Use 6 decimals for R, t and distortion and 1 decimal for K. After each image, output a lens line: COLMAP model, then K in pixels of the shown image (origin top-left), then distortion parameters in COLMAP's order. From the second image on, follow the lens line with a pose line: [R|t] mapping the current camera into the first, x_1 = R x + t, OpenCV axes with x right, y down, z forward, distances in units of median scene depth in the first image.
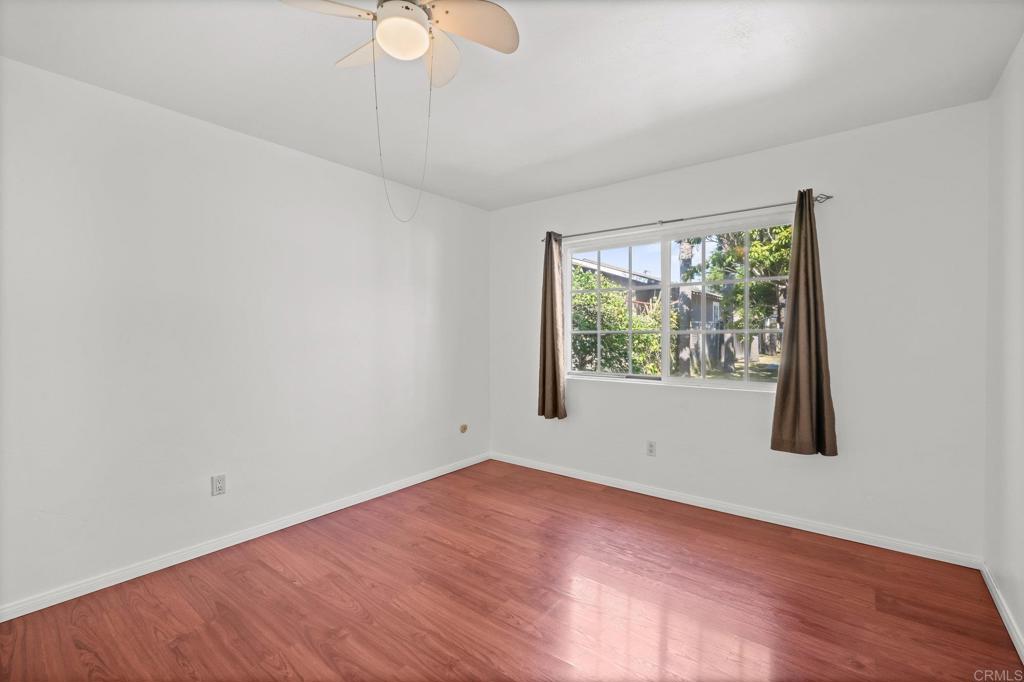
lens RADIAL K [[451.4, 0, 508.8], [0, 451.4, 336.5], [0, 0, 1]] dist [-0.001651, -0.000333]
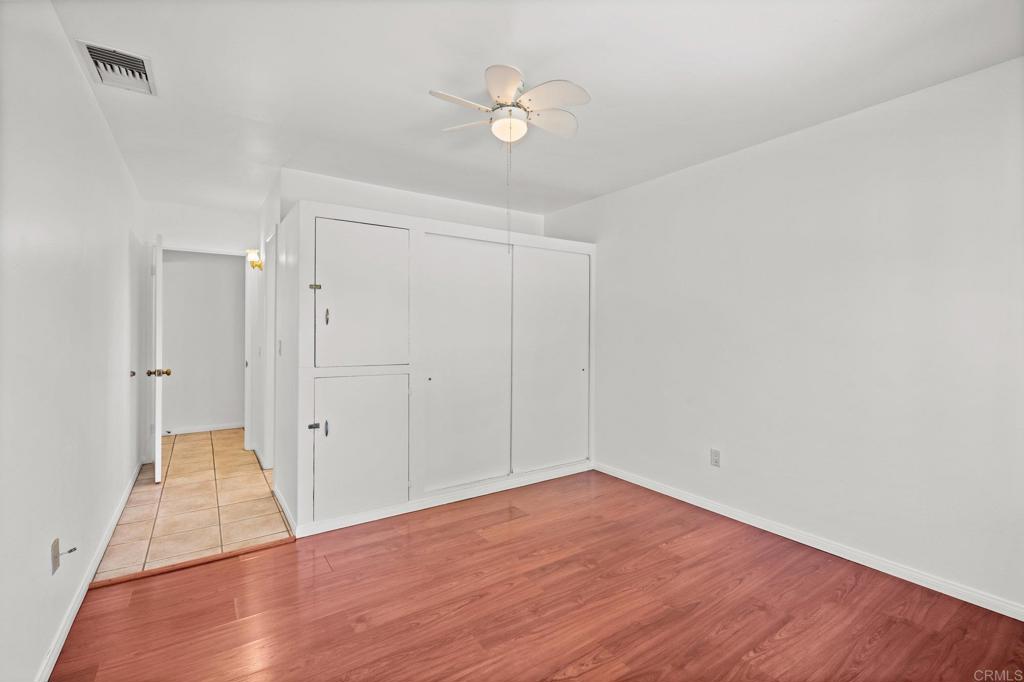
lens RADIAL K [[451.4, 0, 508.4], [0, 451.4, 334.7], [0, 0, 1]] dist [-0.001651, -0.000333]
pose [[-0.286251, 0.013225, -0.958064, 0.678012], [-0.011340, 0.999788, 0.017189, -0.012826], [0.958088, 0.015784, -0.286040, 0.837973]]
